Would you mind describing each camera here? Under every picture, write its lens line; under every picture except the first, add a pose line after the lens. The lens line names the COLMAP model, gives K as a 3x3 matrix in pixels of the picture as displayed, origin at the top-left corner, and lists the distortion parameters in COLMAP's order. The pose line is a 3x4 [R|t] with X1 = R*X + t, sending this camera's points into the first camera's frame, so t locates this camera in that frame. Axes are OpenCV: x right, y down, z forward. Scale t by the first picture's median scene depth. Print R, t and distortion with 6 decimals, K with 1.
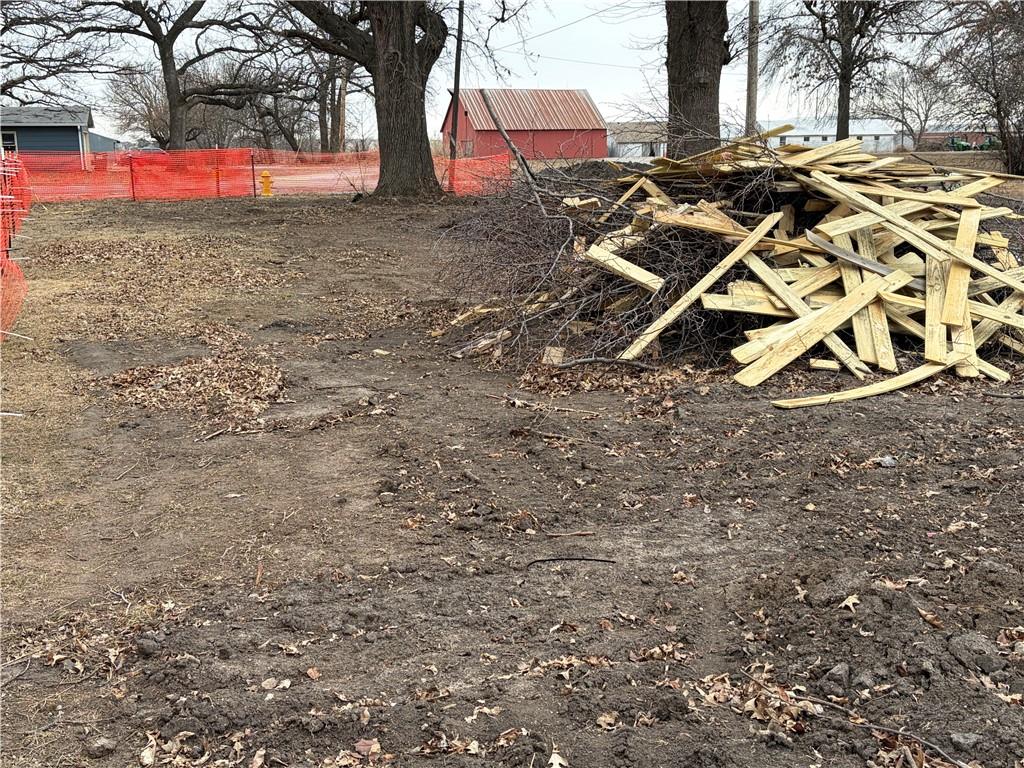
lens RADIAL K [[1181.4, 0, 515.4], [0, 1181.4, 391.0], [0, 0, 1]] dist [0.040332, 0.000000]
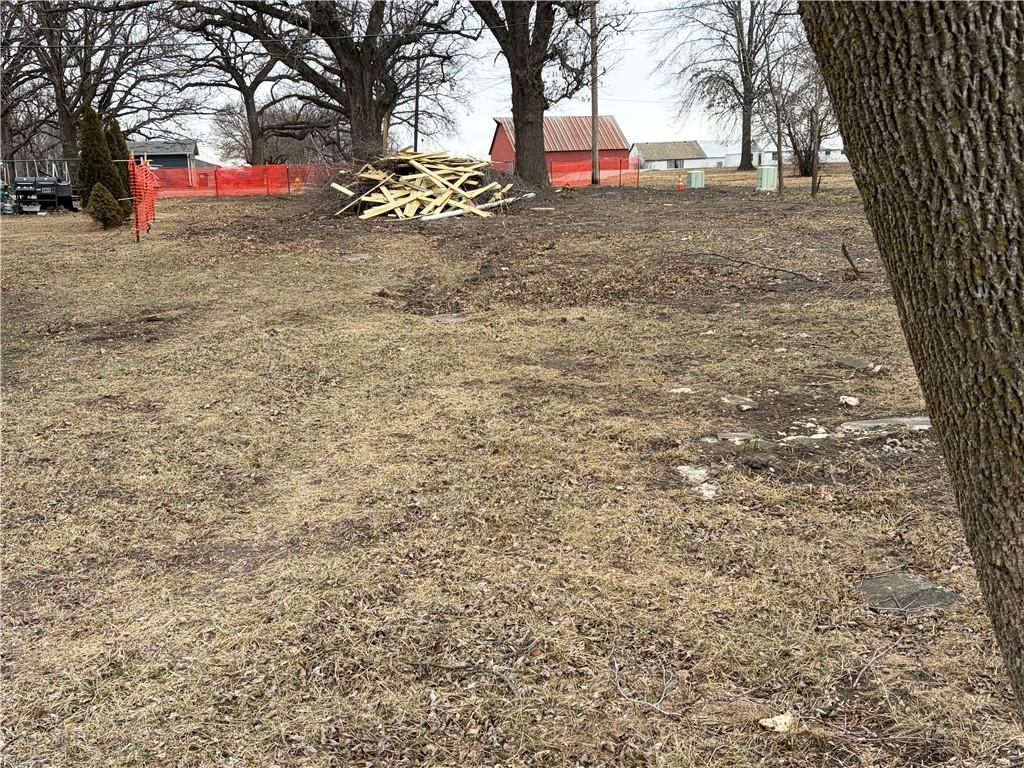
lens RADIAL K [[1111.1, 0, 505.9], [0, 1111.1, 393.9], [0, 0, 1]] dist [0.032130, 0.000000]
pose [[0.997028, -0.002100, -0.077008, 0.248086], [0.001864, 0.999993, -0.003140, 0.149446], [0.077014, 0.002987, 0.997026, -0.645465]]
